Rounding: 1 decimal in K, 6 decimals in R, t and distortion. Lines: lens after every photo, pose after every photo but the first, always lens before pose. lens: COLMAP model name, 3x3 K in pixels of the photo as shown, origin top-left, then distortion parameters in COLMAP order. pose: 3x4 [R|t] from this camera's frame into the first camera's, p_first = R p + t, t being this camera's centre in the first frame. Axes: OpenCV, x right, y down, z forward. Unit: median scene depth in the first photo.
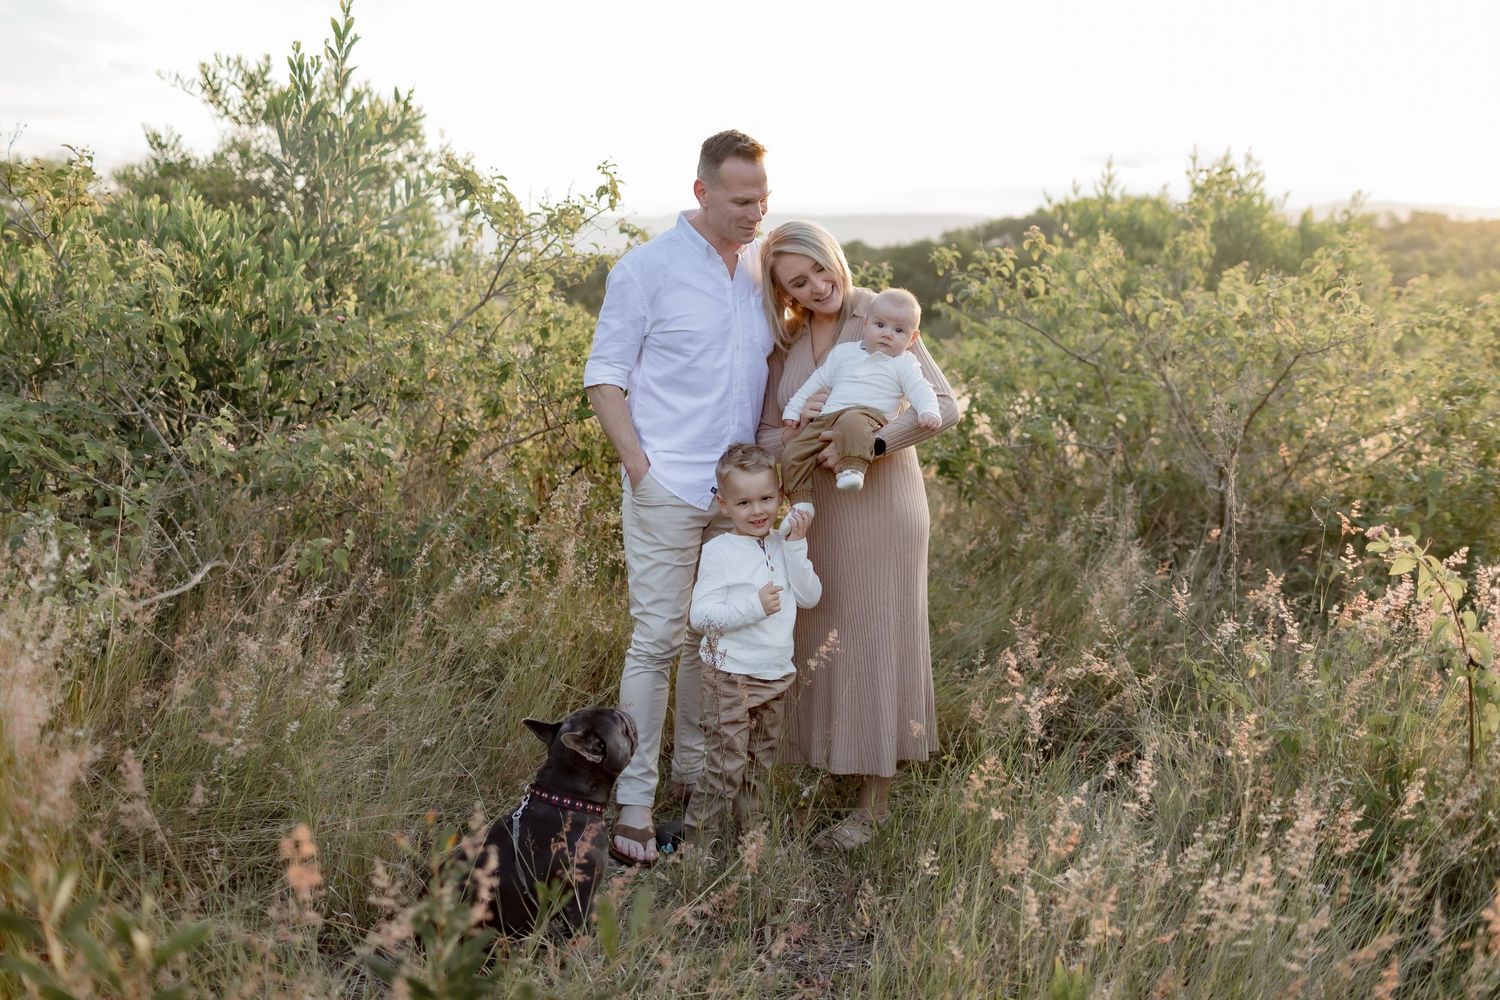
lens RADIAL K [[1377.5, 0, 739.7], [0, 1377.5, 492.8], [0, 0, 1]] dist [-0.007592, 0.000000]
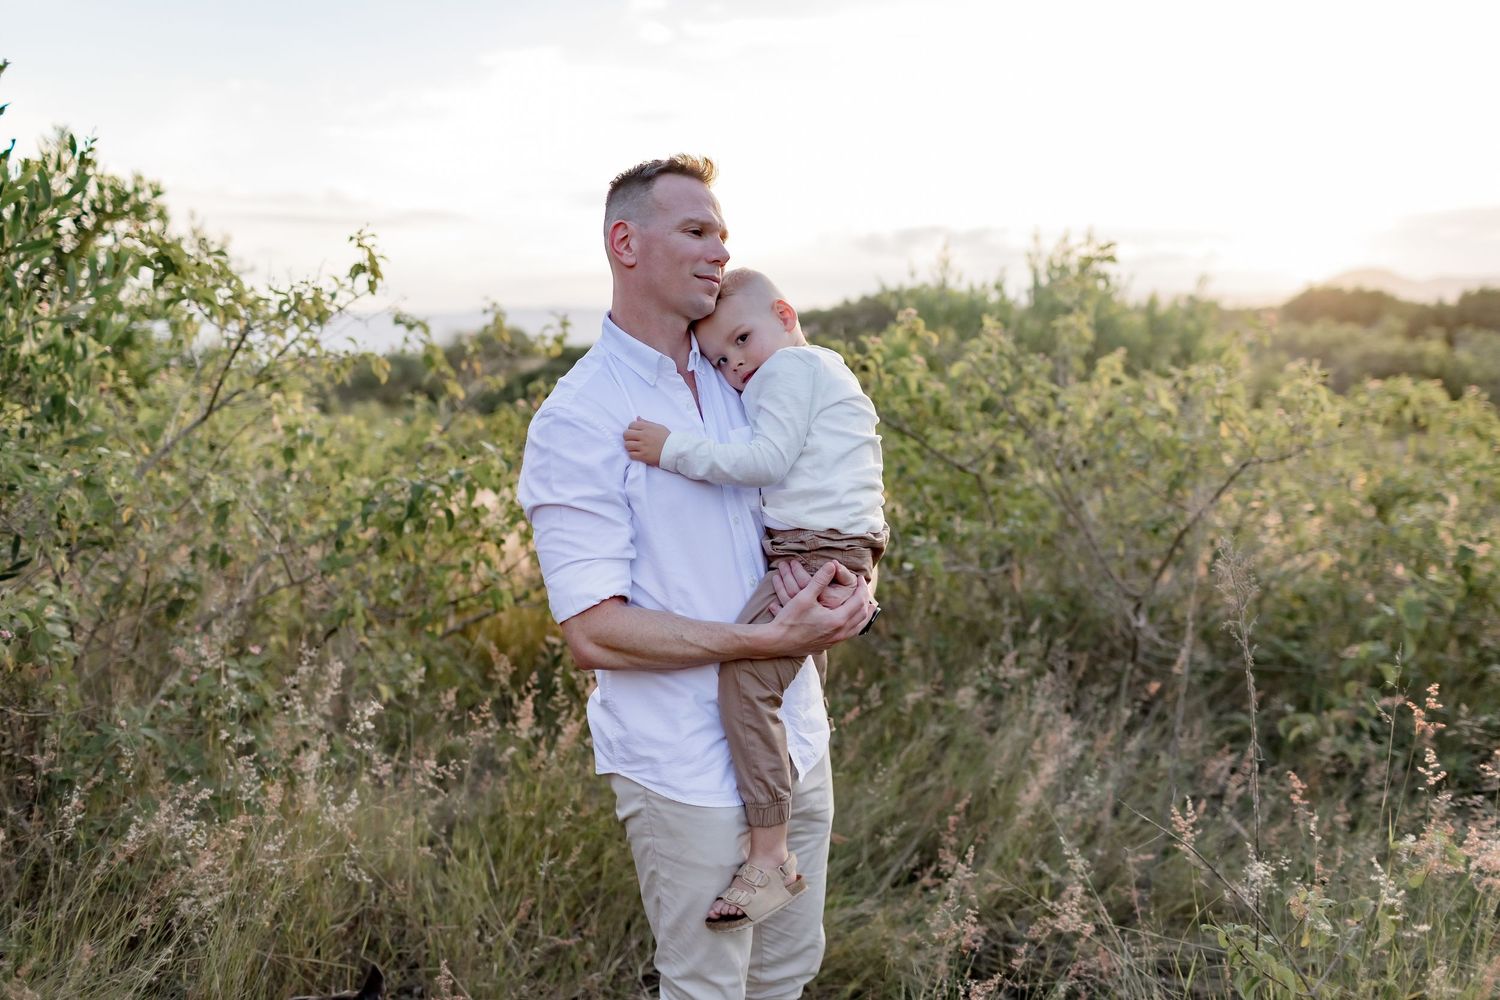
lens RADIAL K [[1377.5, 0, 749.3], [0, 1377.5, 496.4], [0, 0, 1]] dist [-0.007592, 0.000000]
pose [[0.989637, -0.028930, 0.140645, 0.004041], [0.037685, 0.997487, -0.059989, -0.042226], [-0.138556, 0.064668, 0.988241, 0.237209]]
